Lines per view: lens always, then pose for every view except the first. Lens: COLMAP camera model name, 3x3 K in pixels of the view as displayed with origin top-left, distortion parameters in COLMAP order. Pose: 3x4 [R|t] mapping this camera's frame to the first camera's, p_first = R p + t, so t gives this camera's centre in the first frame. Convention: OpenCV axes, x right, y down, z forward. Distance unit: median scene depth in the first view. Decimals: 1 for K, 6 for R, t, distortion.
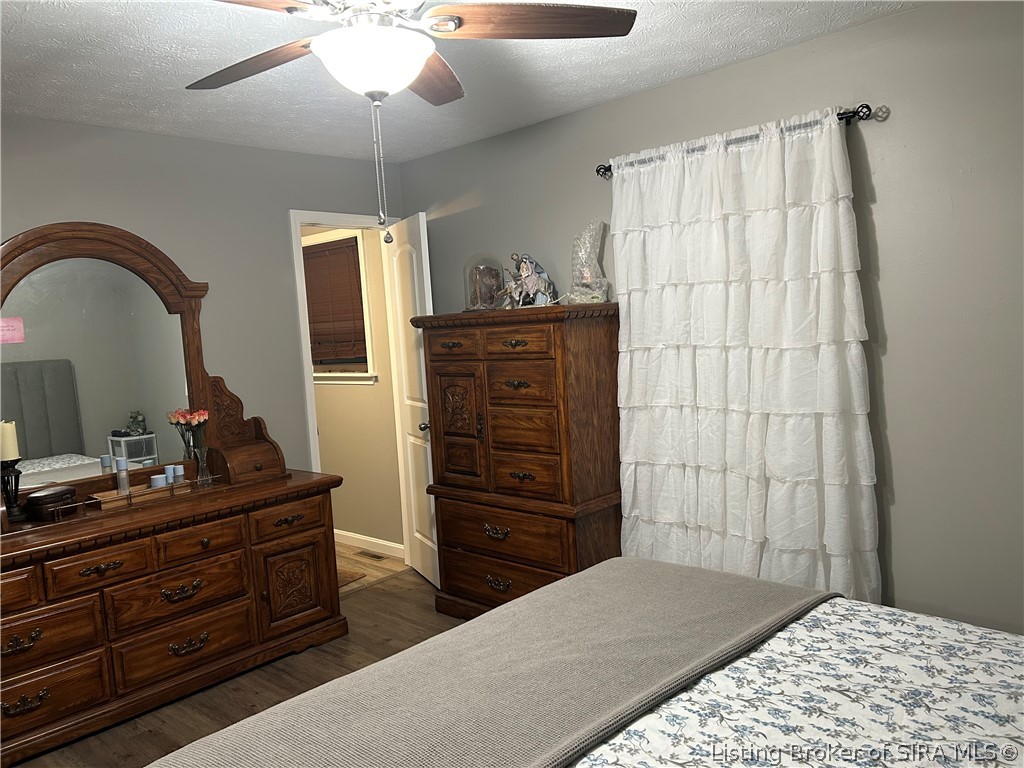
lens RADIAL K [[767.3, 0, 507.7], [0, 767.3, 387.5], [0, 0, 1]] dist [0.008862, -0.000437]
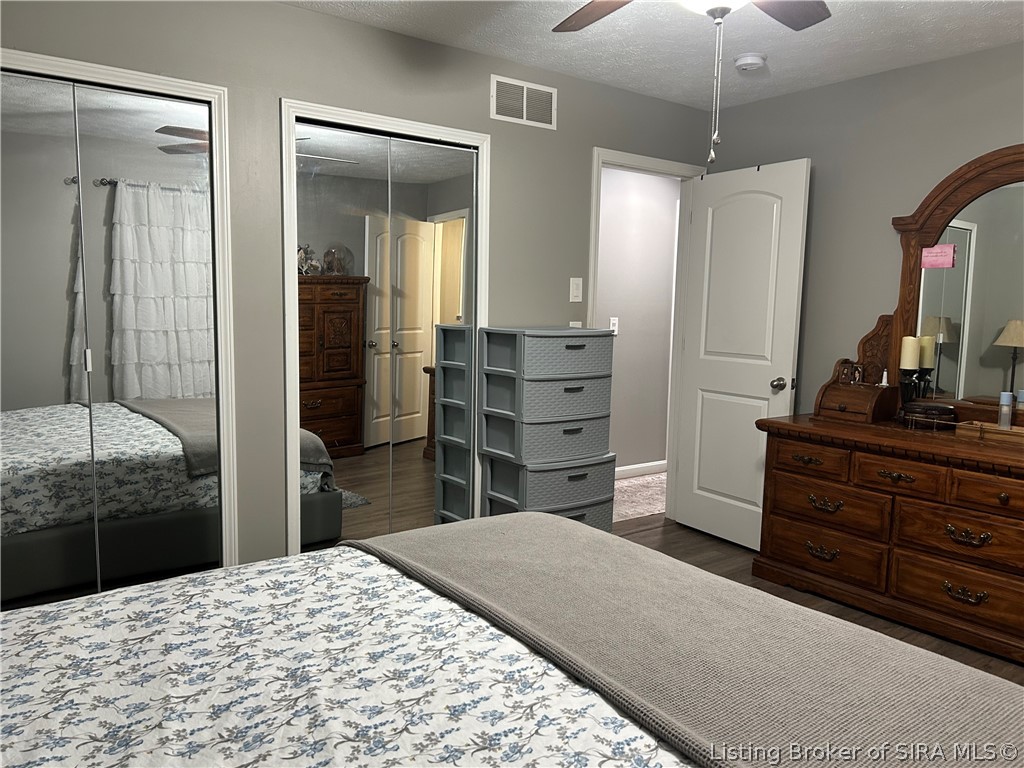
lens RADIAL K [[767.3, 0, 506.8], [0, 767.3, 384.4], [0, 0, 1]] dist [0.008862, -0.000437]
pose [[-0.164618, 0.169521, -0.971681, 0.930657], [-0.090351, 0.978387, 0.185998, -0.070897], [0.982211, 0.118411, -0.145744, 0.929257]]
